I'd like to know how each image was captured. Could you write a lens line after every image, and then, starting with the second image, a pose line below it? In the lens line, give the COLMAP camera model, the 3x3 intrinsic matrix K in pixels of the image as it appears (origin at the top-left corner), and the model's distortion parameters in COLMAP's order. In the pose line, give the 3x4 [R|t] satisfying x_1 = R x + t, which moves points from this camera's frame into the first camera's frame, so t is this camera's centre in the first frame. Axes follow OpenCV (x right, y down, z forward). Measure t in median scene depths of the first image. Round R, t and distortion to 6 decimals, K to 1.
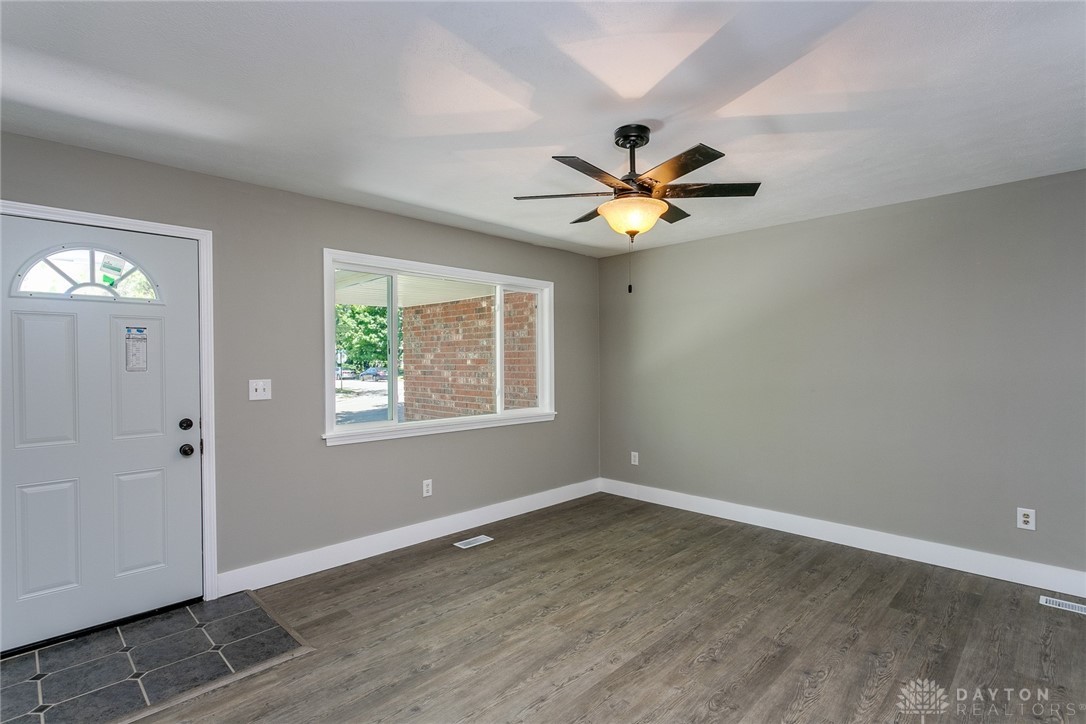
lens RADIAL K [[521.6, 0, 539.1], [0, 521.6, 359.2], [0, 0, 1]] dist [0.002776, -0.000046]
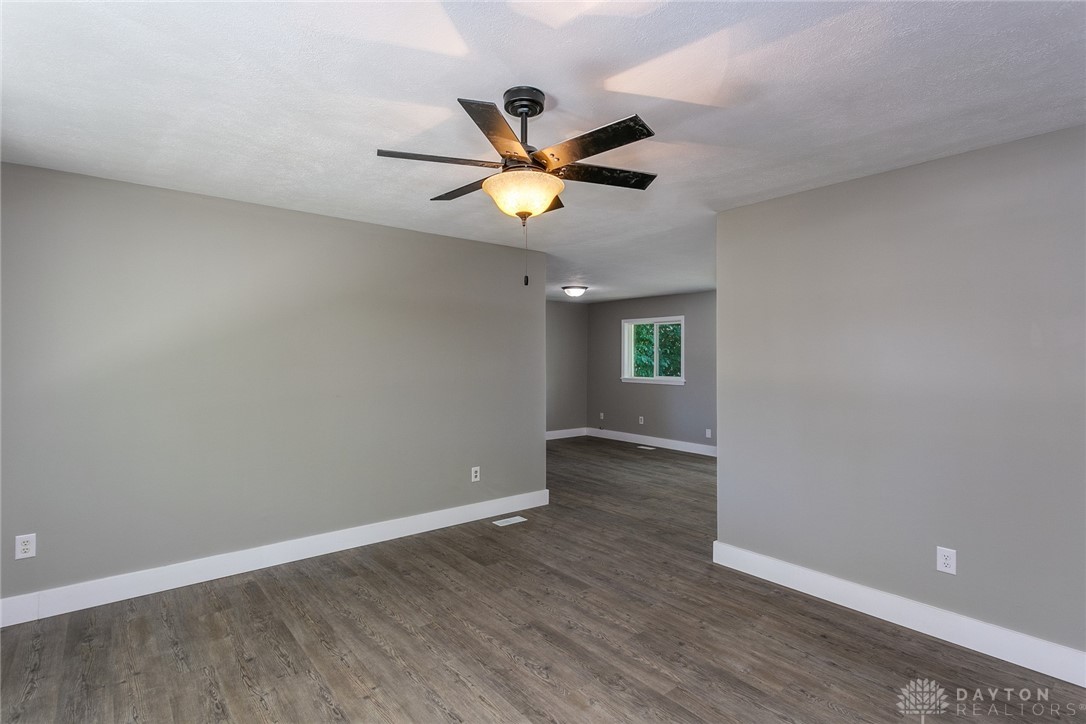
lens RADIAL K [[521.6, 0, 533.8], [0, 521.6, 368.4], [0, 0, 1]] dist [0.002776, -0.000046]
pose [[0.106691, -0.008511, 0.994256, -0.489801], [-0.003573, 0.999954, 0.008943, -0.003141], [-0.994286, -0.004507, 0.106655, 0.690811]]
